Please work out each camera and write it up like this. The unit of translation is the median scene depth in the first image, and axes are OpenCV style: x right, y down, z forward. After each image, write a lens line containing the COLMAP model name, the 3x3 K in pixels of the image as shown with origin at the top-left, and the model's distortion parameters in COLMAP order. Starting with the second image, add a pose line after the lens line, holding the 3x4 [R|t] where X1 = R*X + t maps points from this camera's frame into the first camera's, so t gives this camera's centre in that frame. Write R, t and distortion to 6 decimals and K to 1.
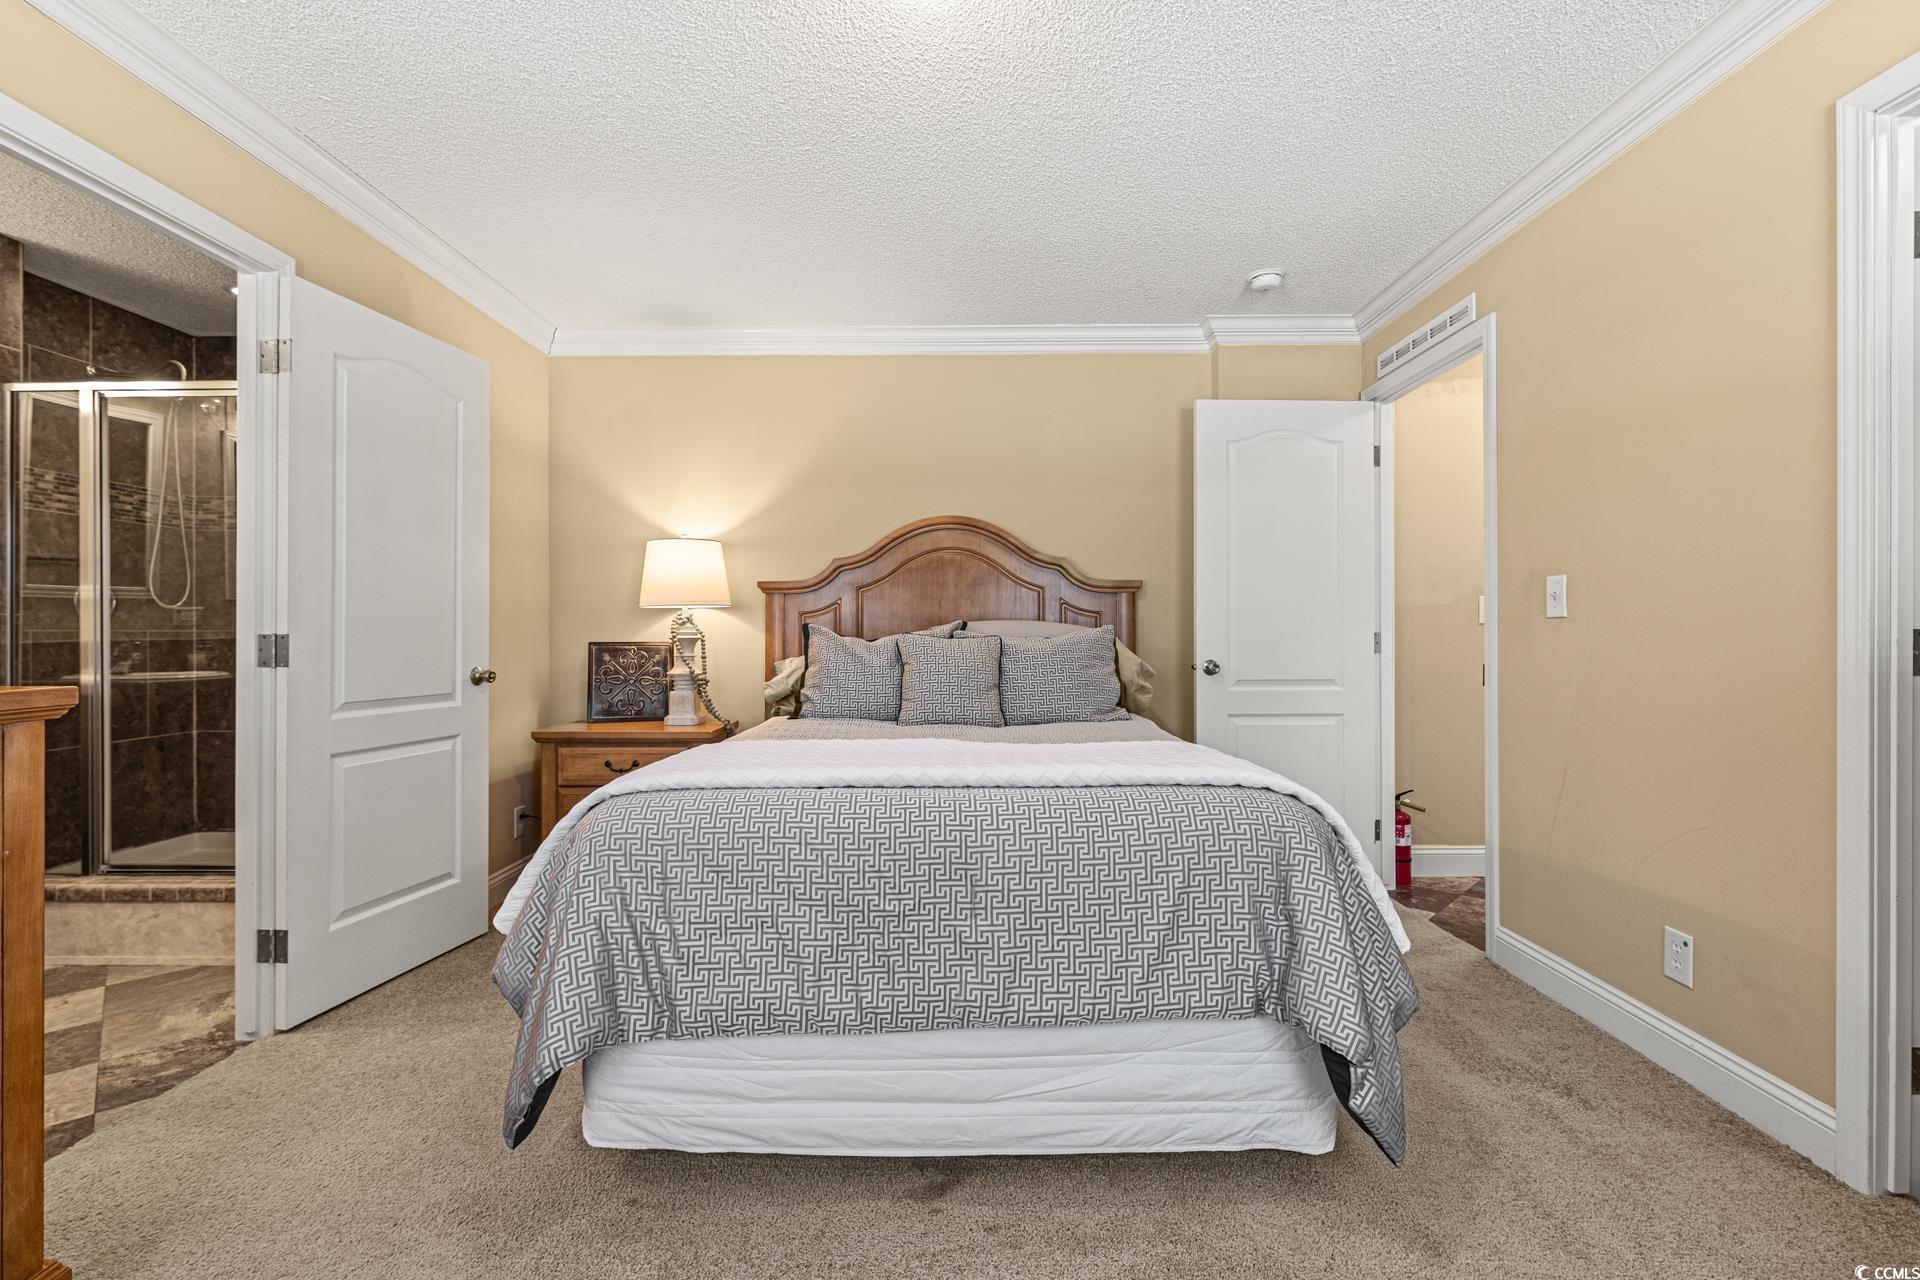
lens RADIAL K [[851.5, 0, 960.6], [0, 851.5, 635.6], [0, 0, 1]] dist [0.002057, -0.000798]
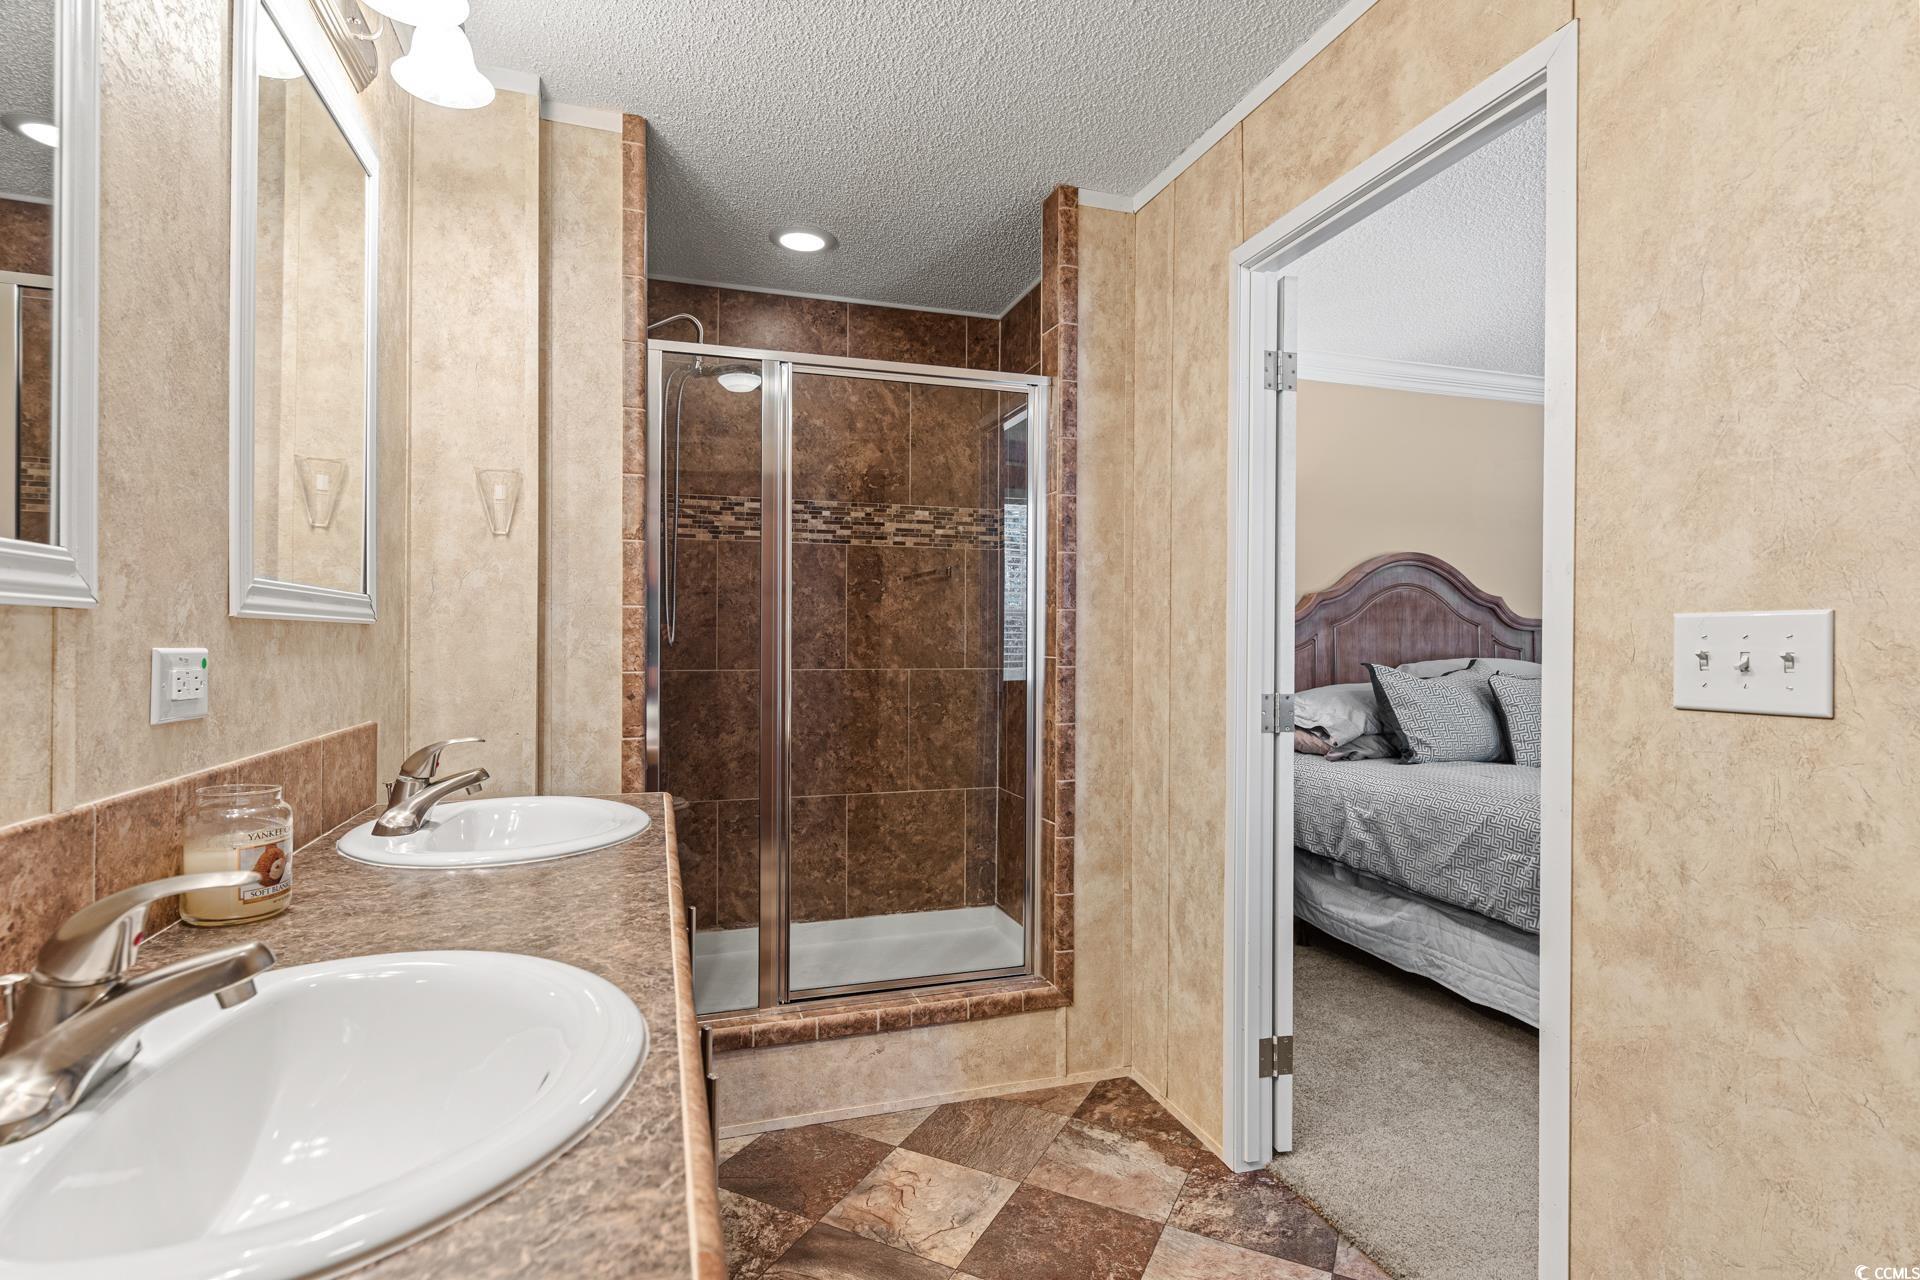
lens RADIAL K [[955.0, 0, 961.3], [0, 955.0, 630.2], [0, 0, 1]] dist [0.002977, -0.001519]
pose [[0.943449, 0.010333, 0.331357, -1.166541], [-0.008533, 0.999940, -0.006887, -0.049218], [-0.331408, 0.003670, 0.943480, 0.151179]]
